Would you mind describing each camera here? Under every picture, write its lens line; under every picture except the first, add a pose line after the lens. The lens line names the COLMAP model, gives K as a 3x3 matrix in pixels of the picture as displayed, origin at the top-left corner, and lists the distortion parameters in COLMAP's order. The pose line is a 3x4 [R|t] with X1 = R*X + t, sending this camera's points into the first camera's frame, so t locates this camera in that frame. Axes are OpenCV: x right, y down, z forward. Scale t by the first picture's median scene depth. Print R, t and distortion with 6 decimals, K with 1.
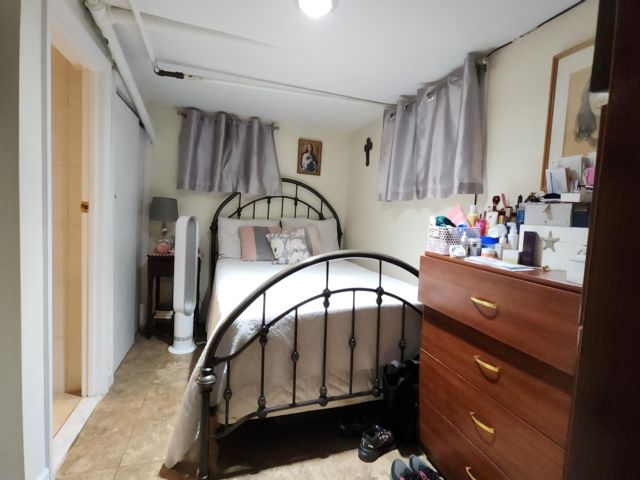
lens RADIAL K [[316.4, 0, 317.1], [0, 316.4, 239.9], [0, 0, 1]] dist [0.004239, 0.000561]
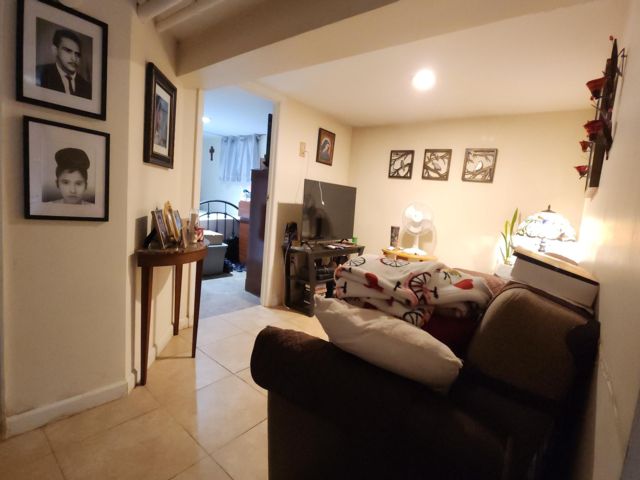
lens RADIAL K [[316.4, 0, 317.2], [0, 316.4, 239.9], [0, 0, 1]] dist [0.004239, 0.000561]
pose [[0.852874, -0.043073, 0.520337, -0.507214], [-0.006482, 0.995641, 0.093042, 0.100239], [-0.522076, -0.082726, 0.848877, -1.618474]]
